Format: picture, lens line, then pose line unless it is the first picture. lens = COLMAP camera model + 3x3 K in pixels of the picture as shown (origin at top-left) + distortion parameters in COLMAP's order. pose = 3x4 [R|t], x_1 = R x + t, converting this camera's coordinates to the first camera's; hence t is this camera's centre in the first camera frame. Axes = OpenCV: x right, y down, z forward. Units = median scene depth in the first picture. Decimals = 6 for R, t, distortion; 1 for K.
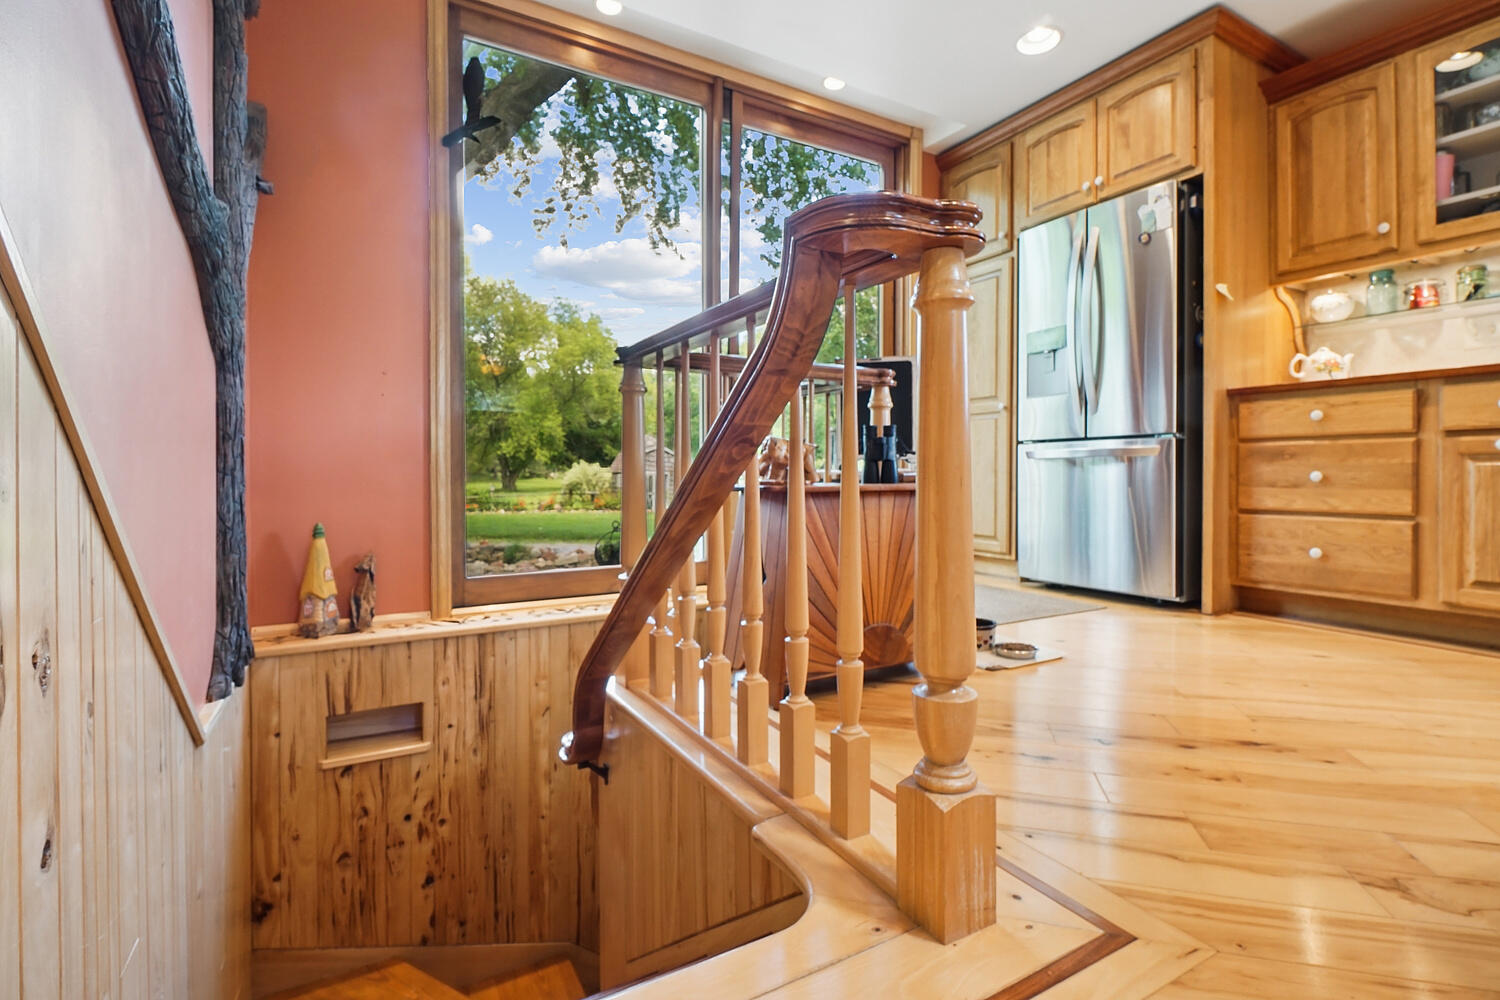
lens RADIAL K [[702.0, 0, 742.5], [0, 702.0, 478.7], [0, 0, 1]] dist [-0.042961, 0.011849]
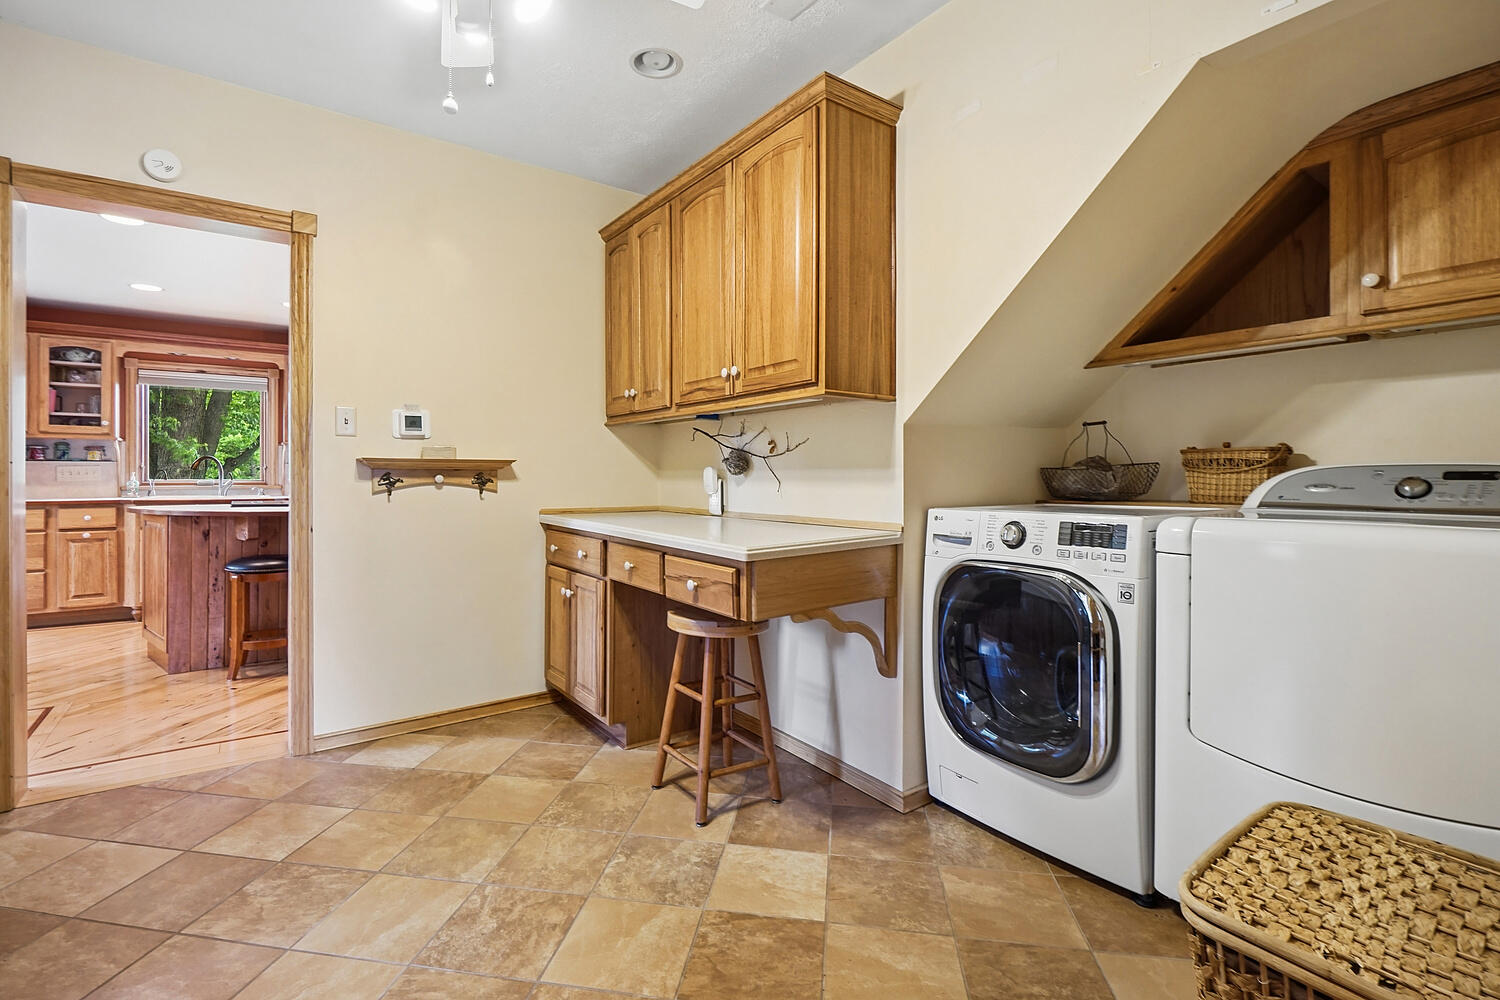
lens RADIAL K [[702.0, 0, 742.5], [0, 702.0, 478.7], [0, 0, 1]] dist [-0.042961, 0.011849]
pose [[-0.131400, 0.001354, 0.991329, -1.253418], [0.007768, 0.999970, -0.000336, -0.189809], [-0.991299, 0.007656, -0.131407, -0.784809]]
